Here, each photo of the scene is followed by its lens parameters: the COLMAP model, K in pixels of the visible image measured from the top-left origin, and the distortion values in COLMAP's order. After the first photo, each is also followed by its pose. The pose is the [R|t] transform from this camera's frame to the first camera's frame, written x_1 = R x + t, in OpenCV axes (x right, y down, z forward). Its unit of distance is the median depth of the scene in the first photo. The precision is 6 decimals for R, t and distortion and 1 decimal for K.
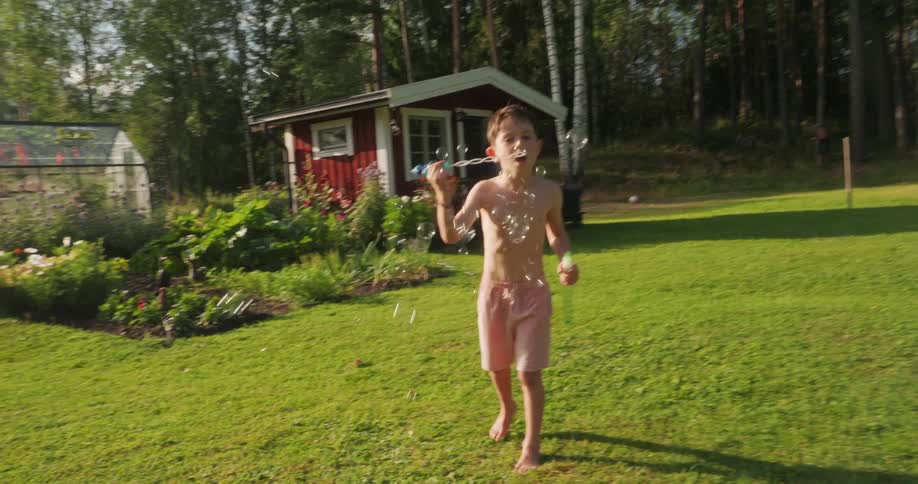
lens RADIAL K [[689.3, 0, 467.1], [0, 689.3, 244.9], [0, 0, 1]] dist [-0.021164, 0.007136]
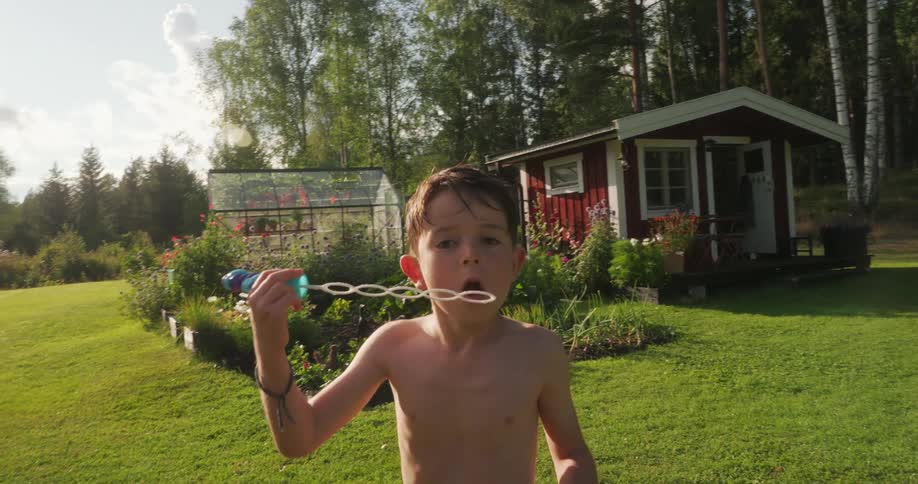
lens RADIAL K [[644.3, 0, 459.7], [0, 644.3, 240.0], [0, 0, 1]] dist [-0.022016, 0.015027]
pose [[0.912001, 0.007268, -0.410123, 0.038610], [-0.025315, 0.998934, -0.038591, -0.025846], [0.409405, 0.045578, 0.911214, 0.127271]]
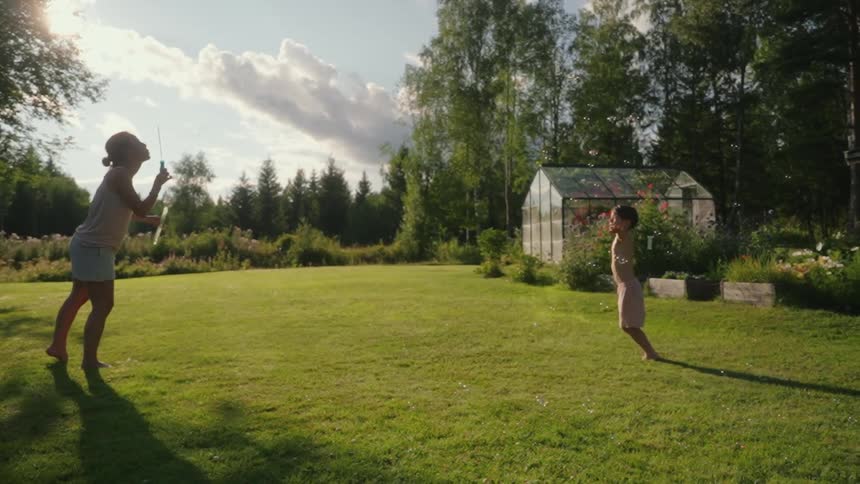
lens RADIAL K [[580.4, 0, 440.3], [0, 580.4, 248.4], [0, 0, 1]] dist [-0.016698, 0.014638]
pose [[0.829174, 0.043924, -0.557262, -0.335335], [-0.079603, 0.996026, -0.039936, 0.048211], [0.553294, 0.077474, 0.829375, -0.073649]]
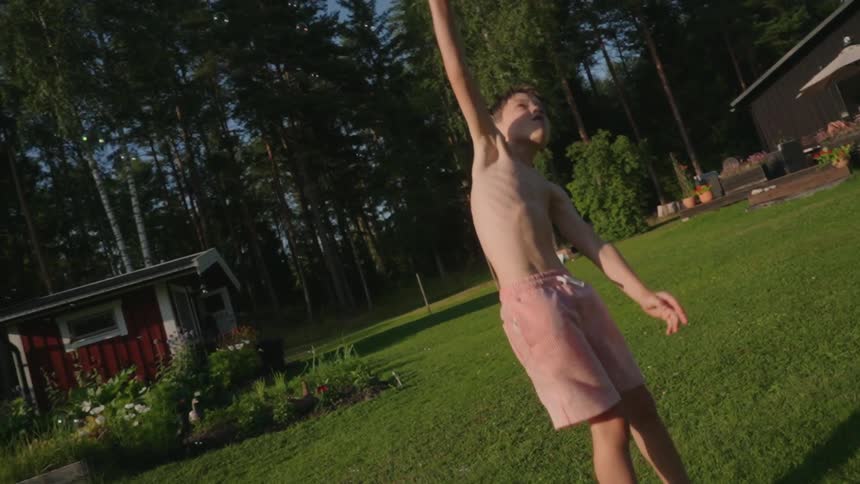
lens RADIAL K [[580.4, 0, 430.0], [0, 580.4, 240.7], [0, 0, 1]] dist [-0.016698, 0.014638]
pose [[0.635629, -0.062656, 0.769448, -0.506985], [0.320268, 0.928286, -0.188979, 0.045909], [-0.702427, 0.366550, 0.610112, 0.097188]]
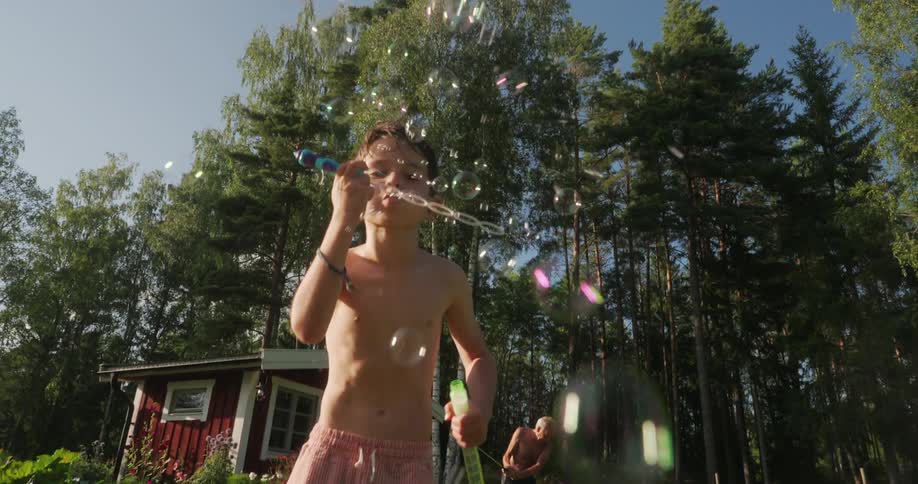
lens RADIAL K [[644.3, 0, 463.2], [0, 644.3, 237.9], [0, 0, 1]] dist [-0.022016, 0.015027]
pose [[0.976487, 0.172870, 0.128803, 0.009886], [-0.091429, 0.873172, -0.478761, 0.026873], [-0.195230, 0.455727, 0.868446, 0.107133]]
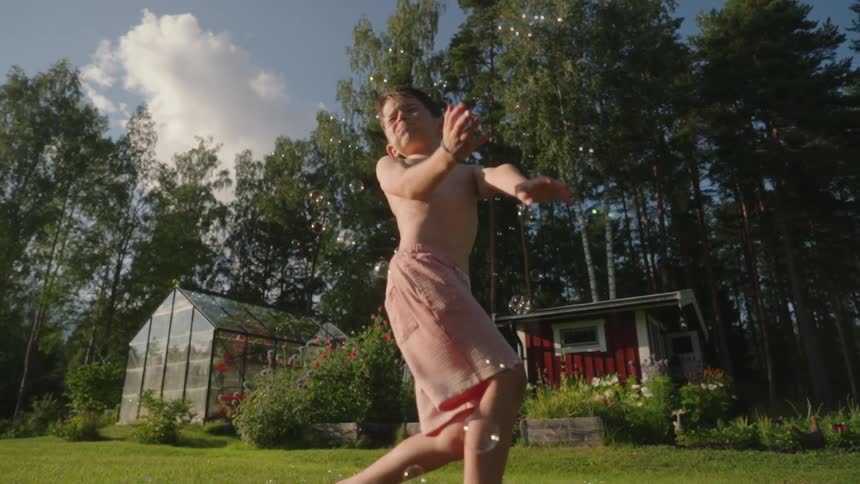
lens RADIAL K [[580.4, 0, 436.4], [0, 580.4, 242.0], [0, 0, 1]] dist [-0.016698, 0.014638]
pose [[0.984119, 0.099596, 0.146939, -0.567436], [-0.032696, 0.915310, -0.401422, 0.092349], [-0.174475, 0.390242, 0.904030, 0.109408]]
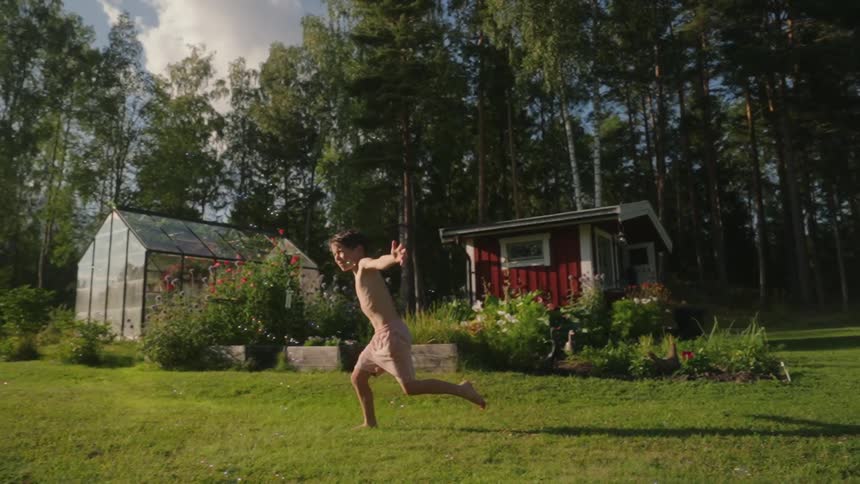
lens RADIAL K [[580.4, 0, 433.9], [0, 580.4, 241.0], [0, 0, 1]] dist [-0.016698, 0.014638]
pose [[0.990782, 0.061553, 0.120674, -0.446277], [-0.029945, 0.968287, -0.248041, 0.068580], [-0.132115, 0.242141, 0.961204, 0.096736]]
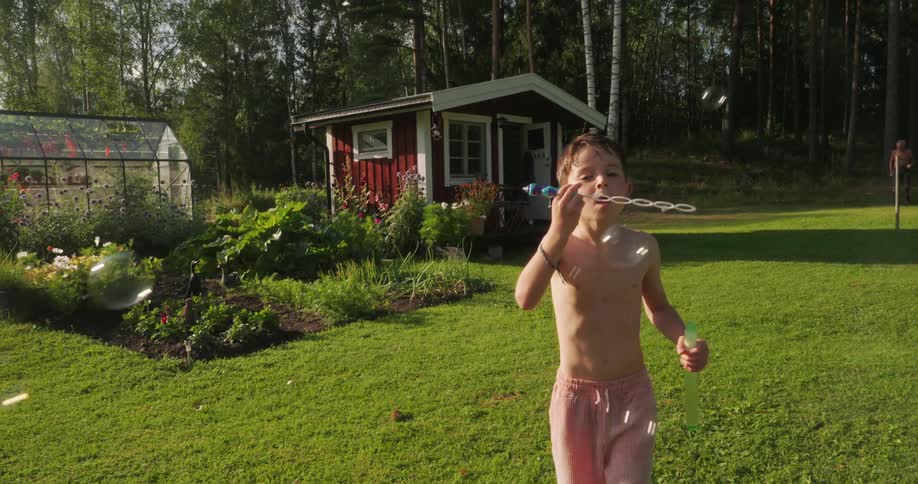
lens RADIAL K [[644.3, 0, 461.4], [0, 644.3, 242.2], [0, 0, 1]] dist [-0.022016, 0.015027]
pose [[0.998144, 0.038343, -0.047316, -0.016330], [-0.038180, 0.999261, 0.004351, -0.016044], [0.047448, -0.002537, 0.998870, 0.070722]]
